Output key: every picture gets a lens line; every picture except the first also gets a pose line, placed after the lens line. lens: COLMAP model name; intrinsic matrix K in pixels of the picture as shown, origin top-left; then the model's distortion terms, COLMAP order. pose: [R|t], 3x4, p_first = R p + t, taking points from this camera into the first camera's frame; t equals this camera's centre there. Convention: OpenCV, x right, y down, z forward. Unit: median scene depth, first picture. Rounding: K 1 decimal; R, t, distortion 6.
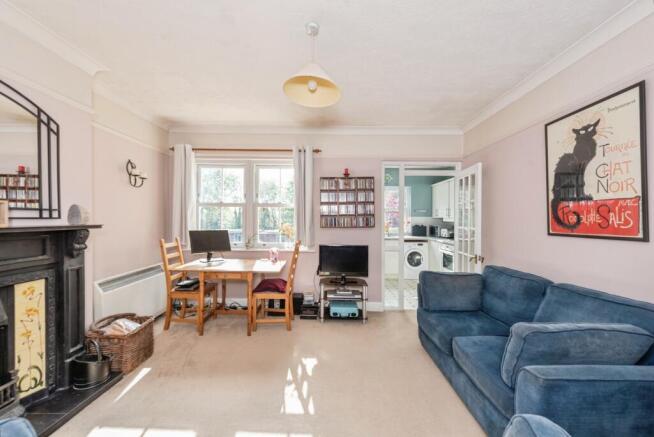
lens RADIAL K [[257.5, 0, 326.0], [0, 257.5, 223.6], [0, 0, 1]] dist [0.010549, -0.001937]
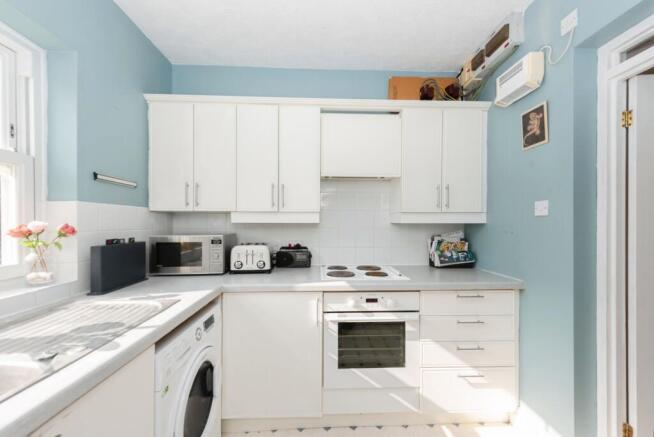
lens RADIAL K [[257.5, 0, 325.8], [0, 257.5, 223.5], [0, 0, 1]] dist [0.010549, -0.001937]
pose [[-0.047822, -0.009421, 0.998811, 0.219853], [0.020302, 0.999740, 0.010402, -0.014484], [-0.998650, 0.020776, -0.047618, 1.564766]]
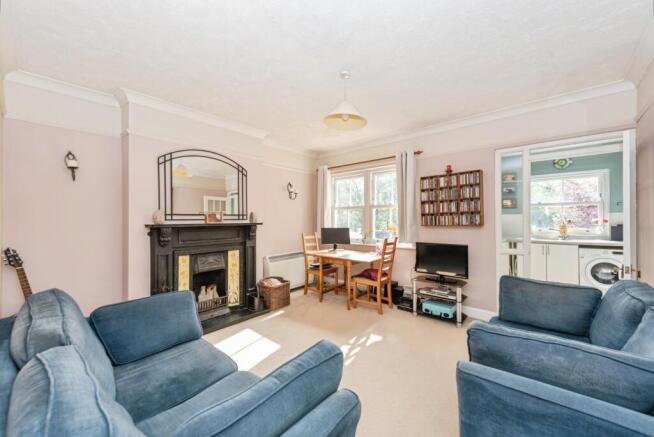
lens RADIAL K [[257.5, 0, 329.3], [0, 257.5, 221.5], [0, 0, 1]] dist [0.010549, -0.001937]
pose [[0.761948, -0.010364, -0.647556, 0.399897], [0.000078, 0.999873, -0.015911, 0.015288], [0.647638, 0.012073, 0.761852, -0.032856]]
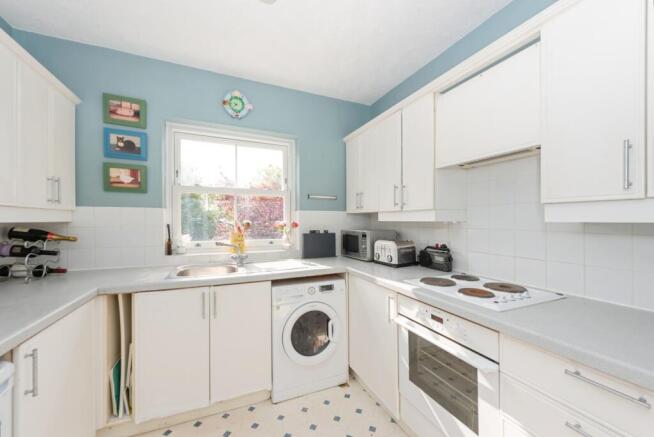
lens RADIAL K [[257.5, 0, 326.6], [0, 257.5, 222.5], [0, 0, 1]] dist [0.010549, -0.001937]
pose [[0.910069, -0.011573, 0.414295, 0.384152], [0.016485, 0.999830, -0.008283, -0.007750], [-0.414129, 0.014368, 0.910105, 1.178646]]
